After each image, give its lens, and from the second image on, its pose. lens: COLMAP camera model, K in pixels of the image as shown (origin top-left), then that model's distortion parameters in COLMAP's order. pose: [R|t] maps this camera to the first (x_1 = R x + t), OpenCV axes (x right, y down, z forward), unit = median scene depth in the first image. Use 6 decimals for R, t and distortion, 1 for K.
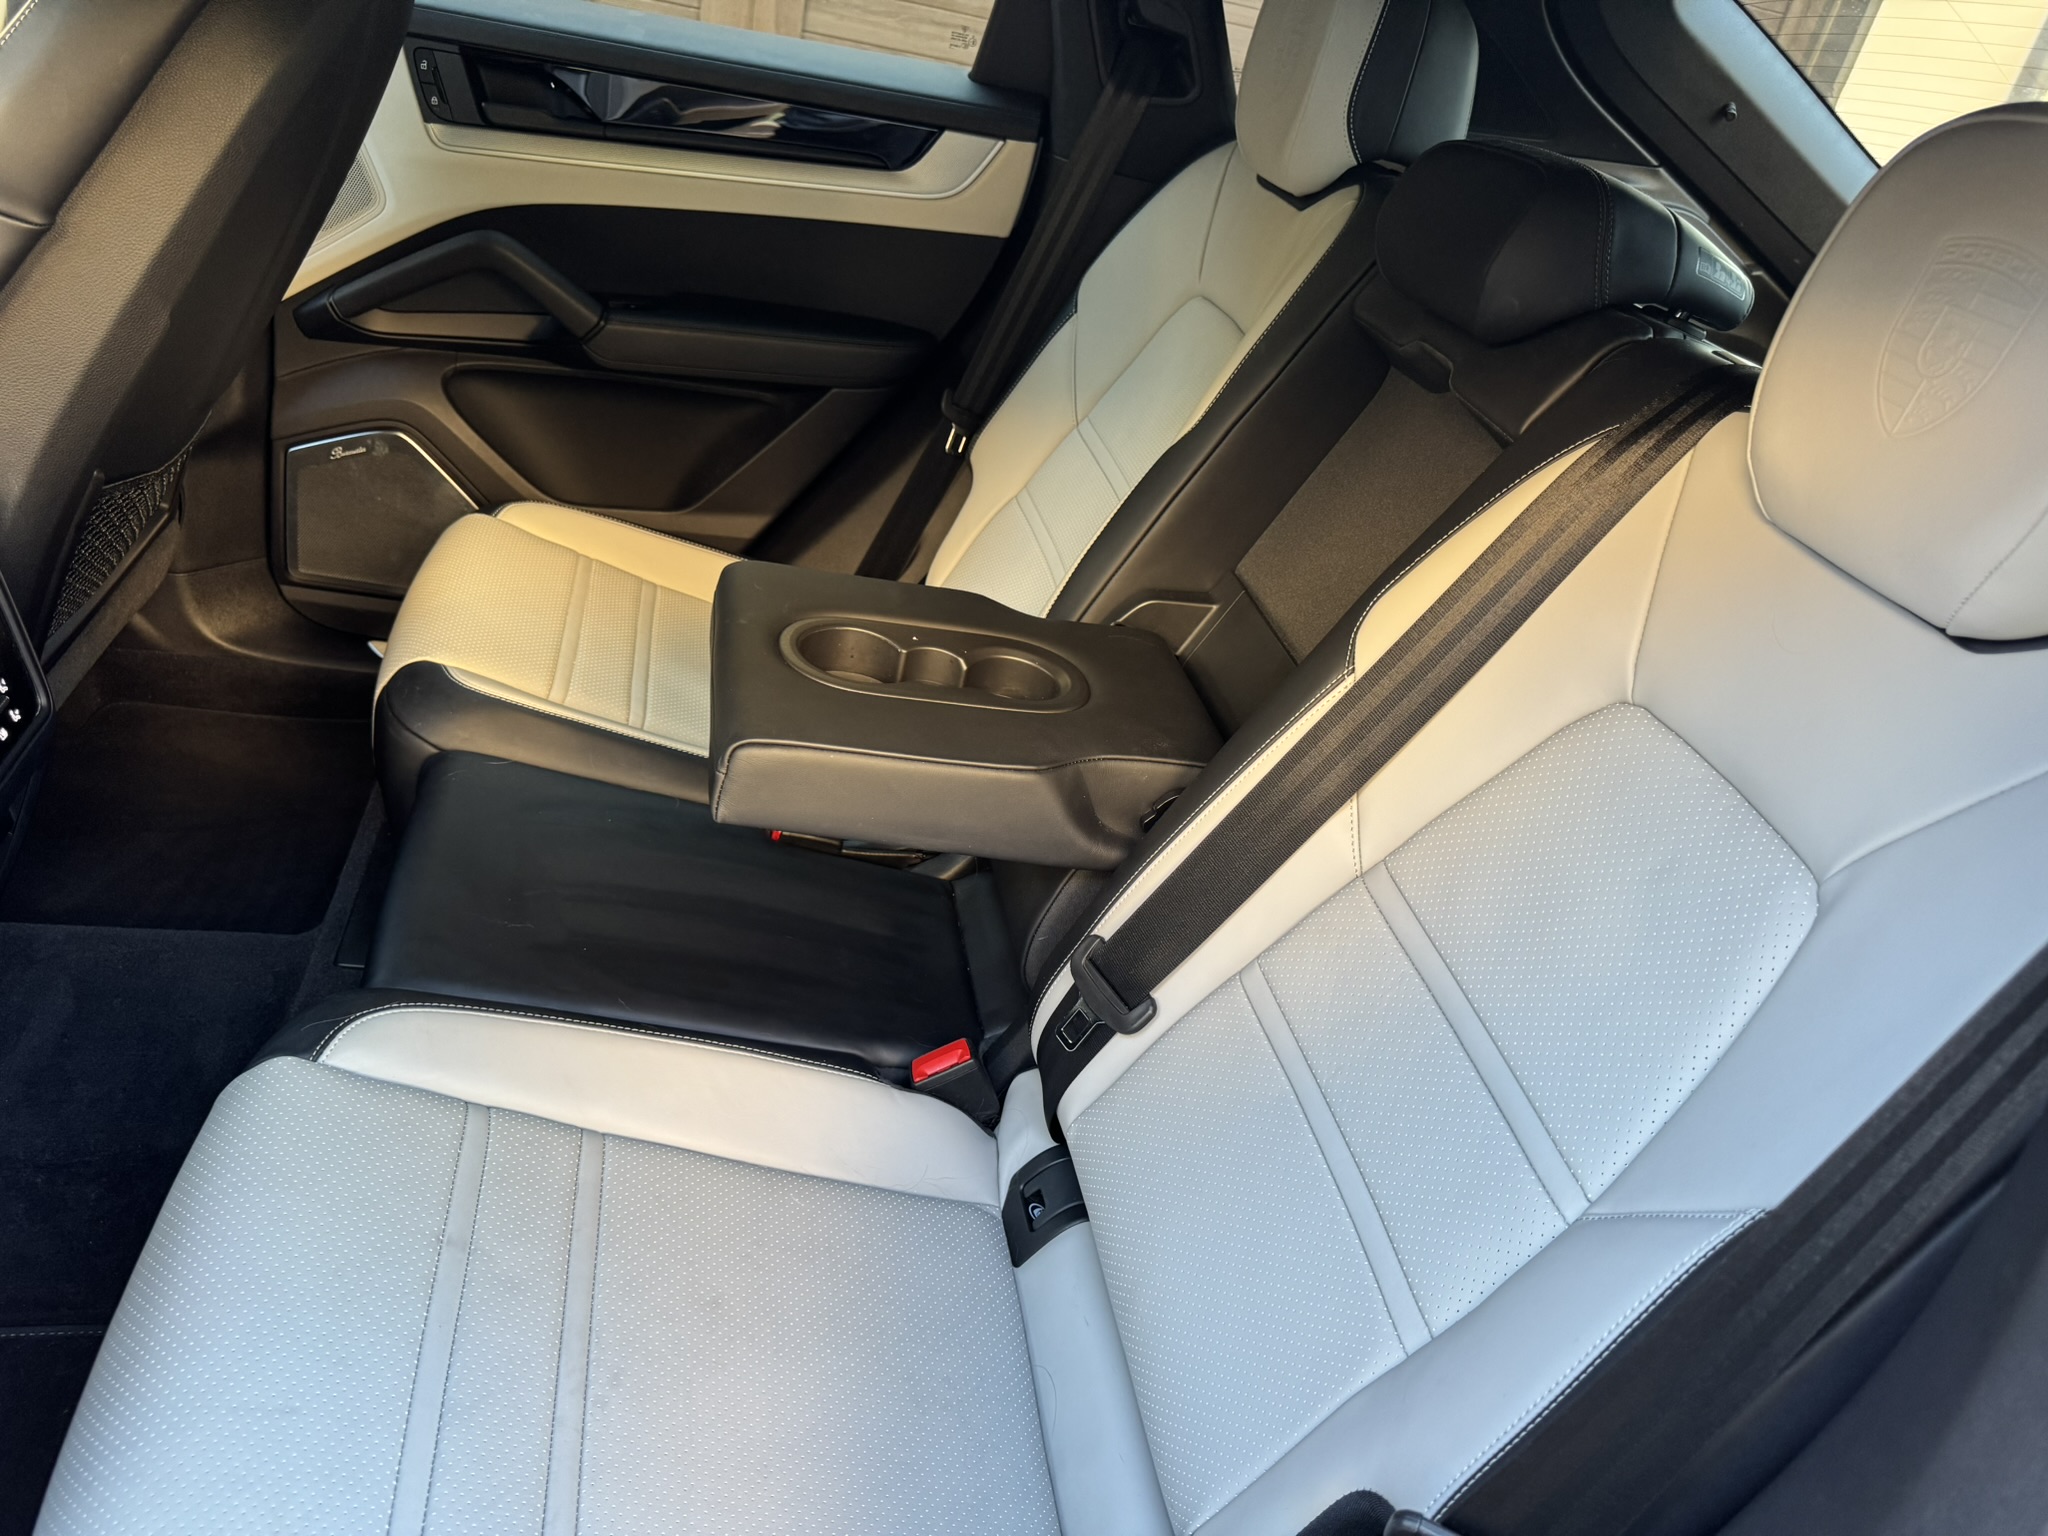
lens RADIAL K [[1463.8, 0, 1024.0], [0, 1463.8, 768.0], [0, 0, 1]] dist [0.007549, -0.036724]
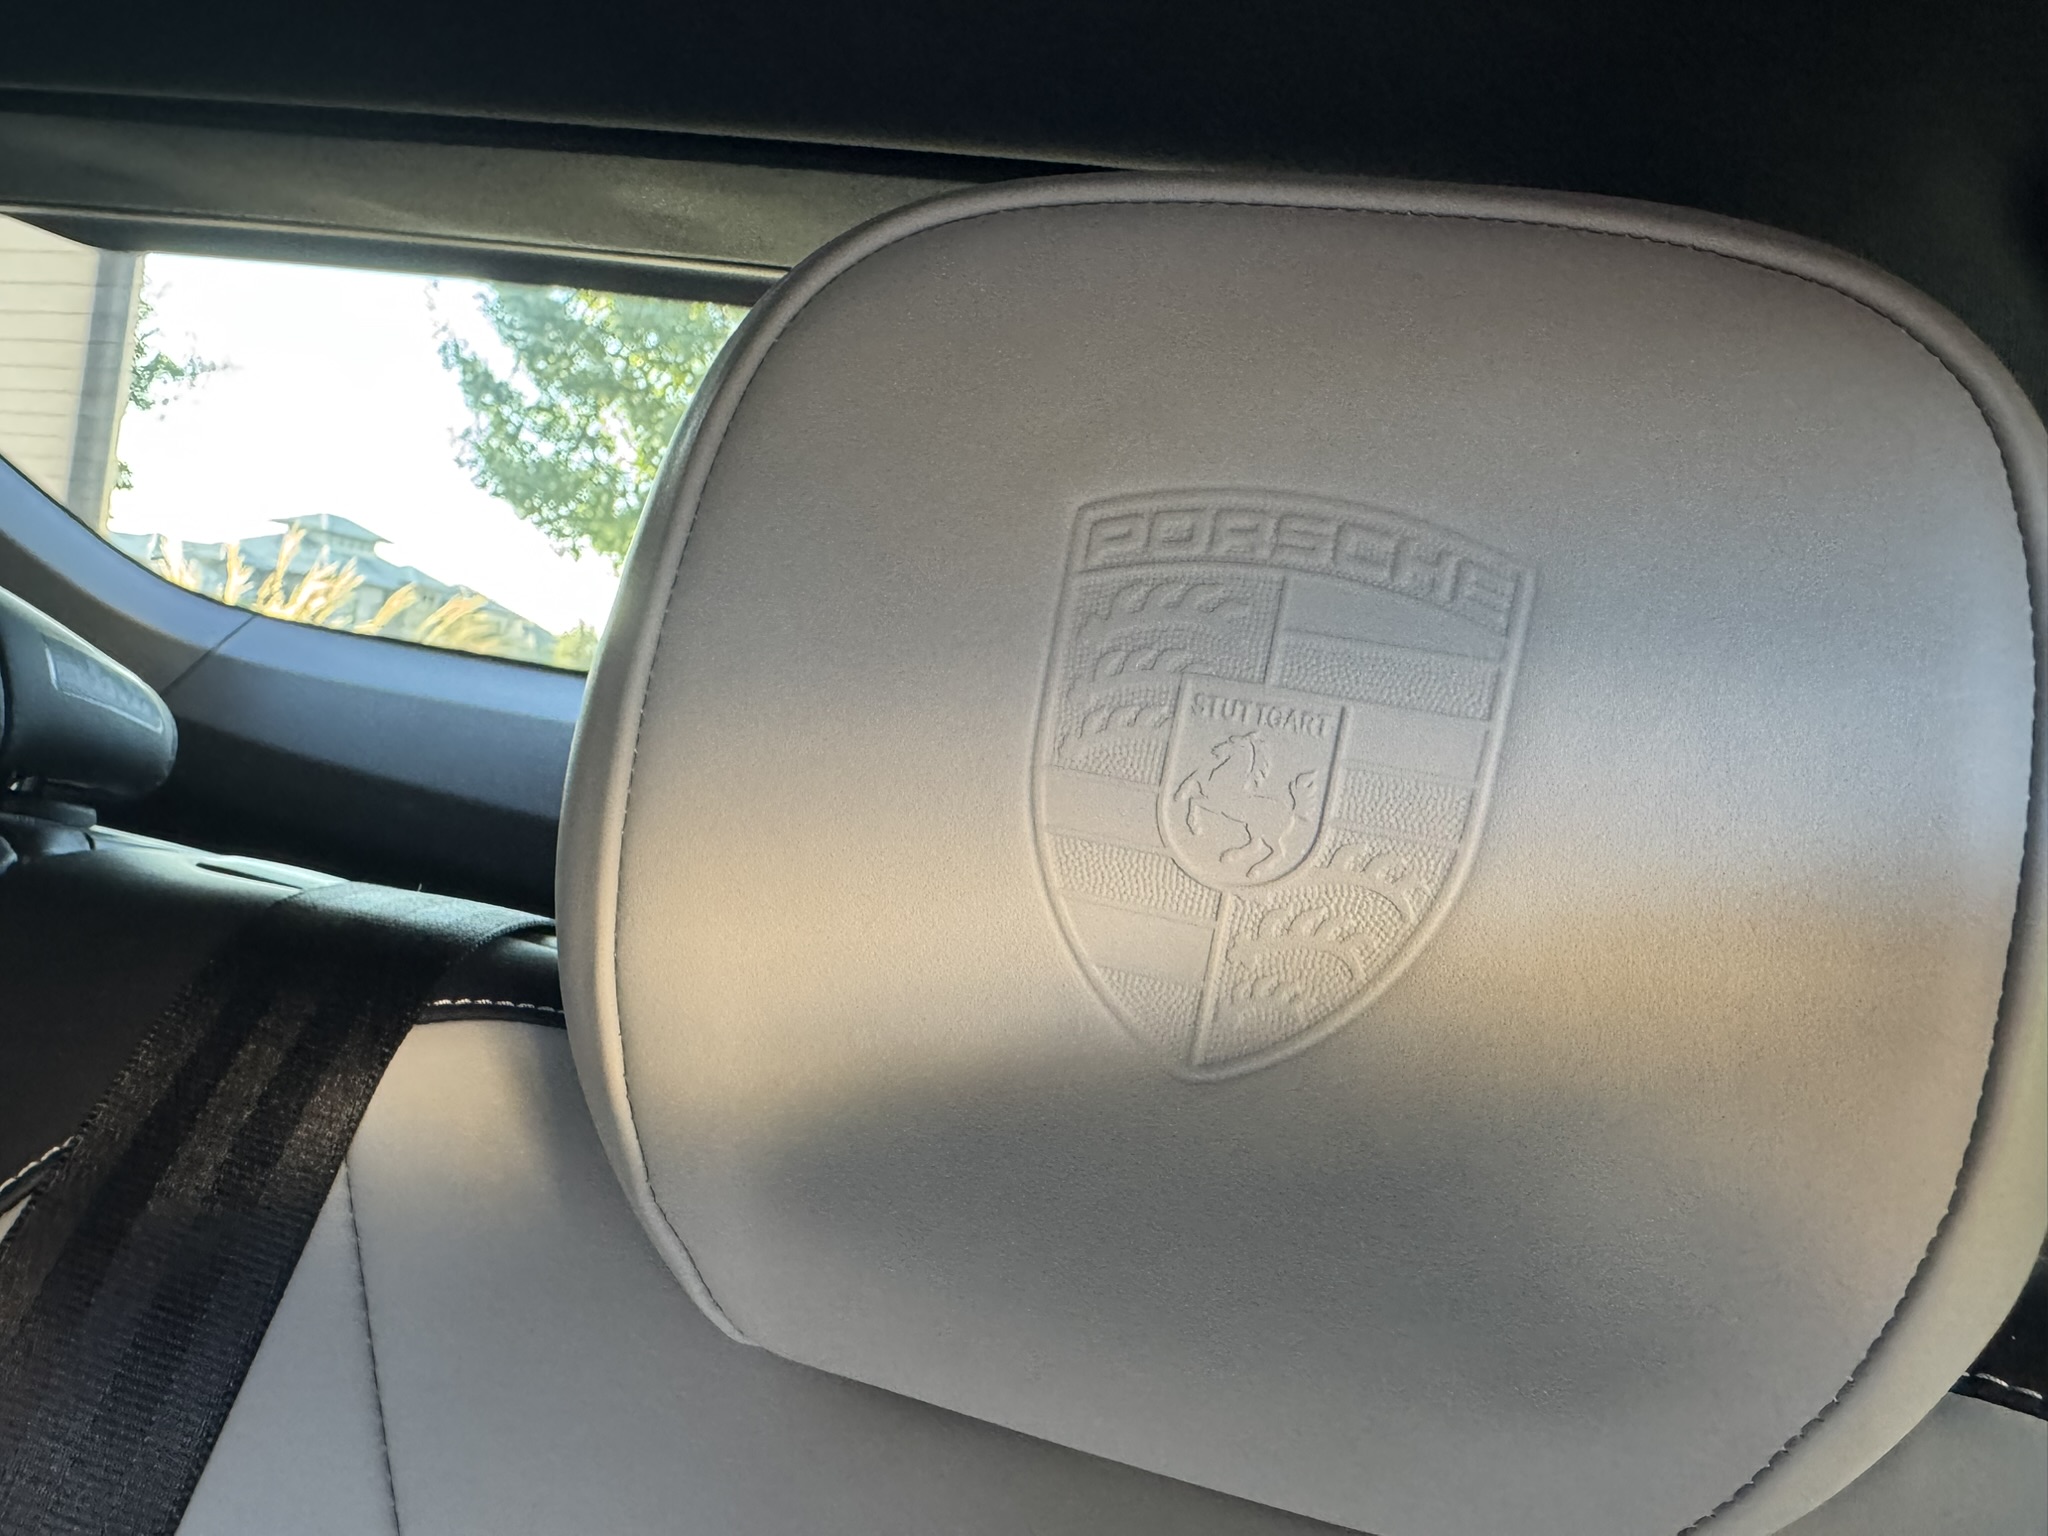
lens RADIAL K [[1556.2, 0, 937.3], [0, 1556.2, 763.5], [0, 0, 1]] dist [-0.033735, 0.001830]
pose [[0.464919, -0.164757, 0.869888, 0.135347], [0.380224, 0.924467, -0.028119, -0.146894], [-0.799550, 0.343825, 0.492447, 0.411597]]
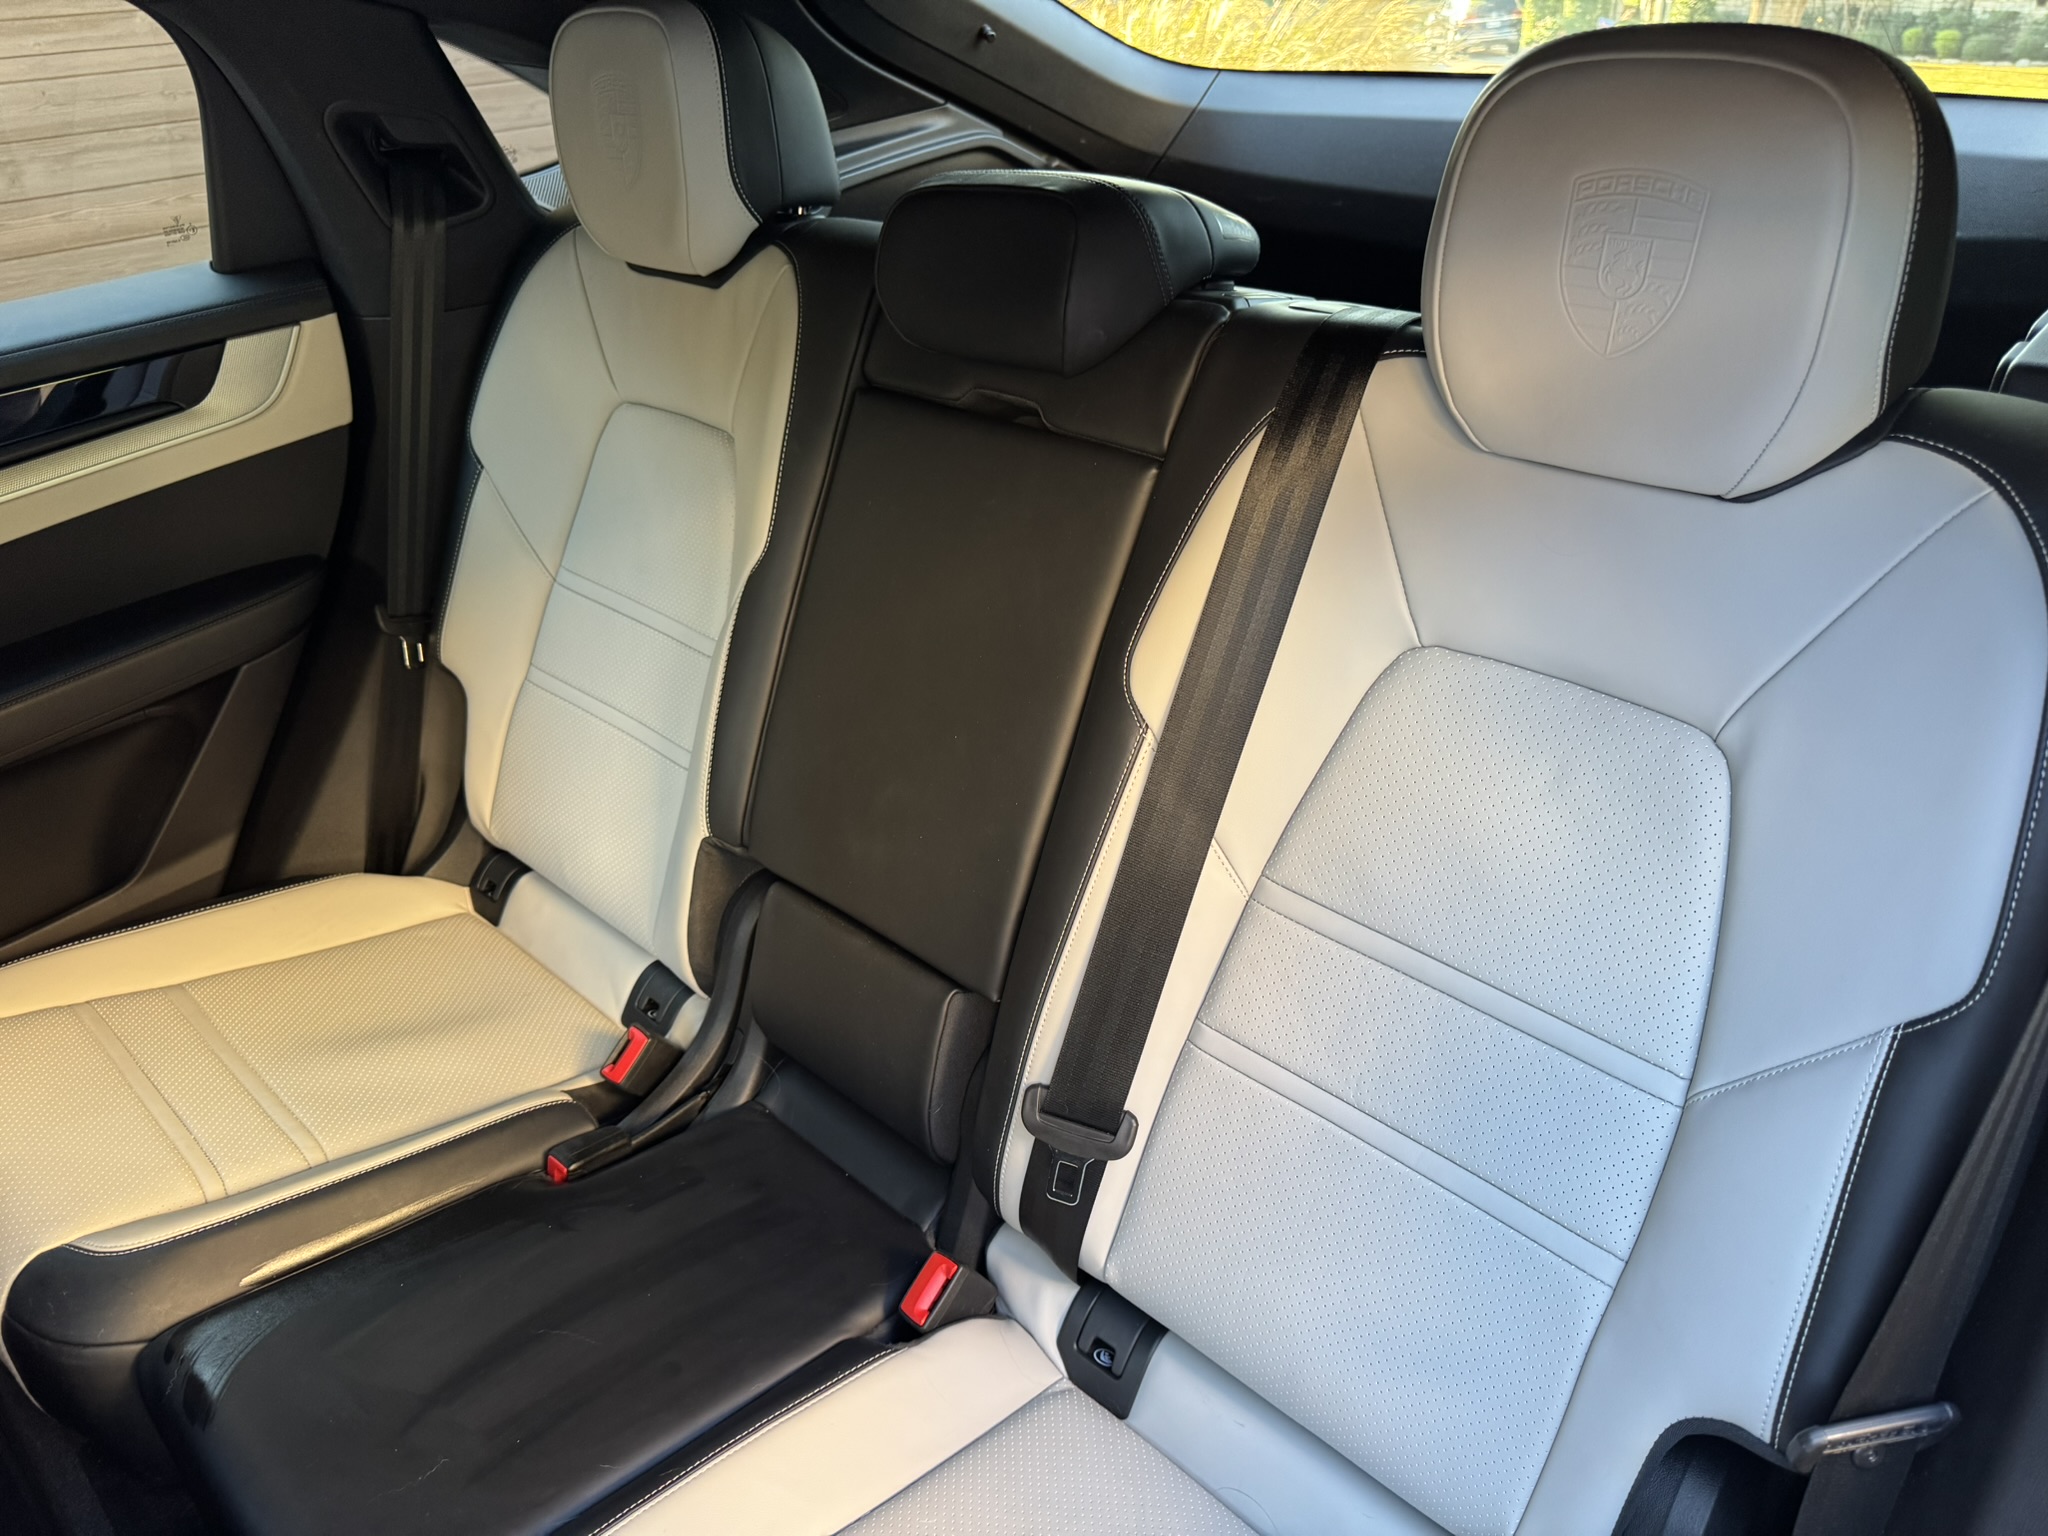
lens RADIAL K [[1450.7, 0, 1024.0], [0, 1450.7, 768.0], [0, 0, 1]] dist [0.088430, -0.196581]
pose [[0.786748, -0.494146, 0.369929, -0.156290], [0.475646, 0.867281, 0.146921, -0.160408], [-0.393433, 0.060366, 0.917369, 0.081855]]
